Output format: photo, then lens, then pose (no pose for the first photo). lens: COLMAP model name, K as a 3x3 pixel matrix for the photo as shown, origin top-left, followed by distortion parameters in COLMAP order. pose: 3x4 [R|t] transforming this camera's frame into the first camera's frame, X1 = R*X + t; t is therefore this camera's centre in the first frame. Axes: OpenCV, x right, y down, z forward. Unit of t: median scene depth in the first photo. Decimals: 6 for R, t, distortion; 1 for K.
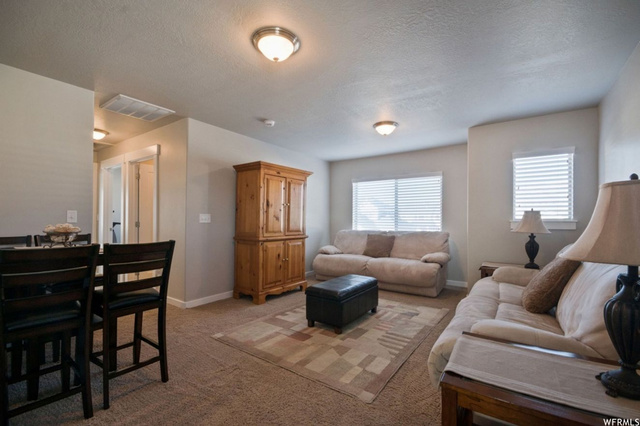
lens RADIAL K [[286.4, 0, 318.9], [0, 286.4, 215.5], [0, 0, 1]] dist [0.002752, 0.000191]
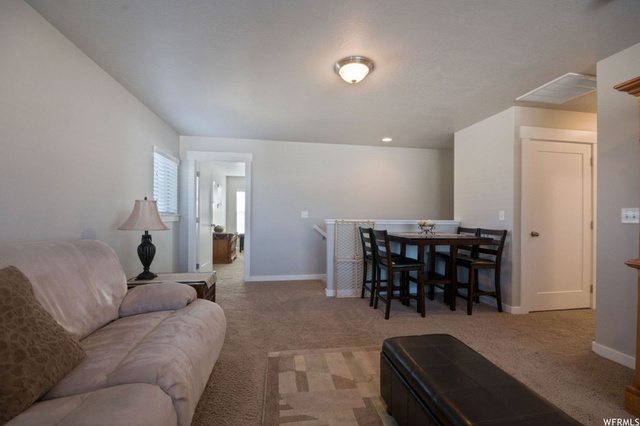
lens RADIAL K [[286.4, 0, 319.5], [0, 286.4, 216.3], [0, 0, 1]] dist [0.002752, 0.000191]
pose [[-0.723437, -0.014705, -0.690234, 0.699901], [-0.002770, 0.999827, -0.018397, 0.037310], [0.690385, -0.011398, -0.723353, 1.604361]]
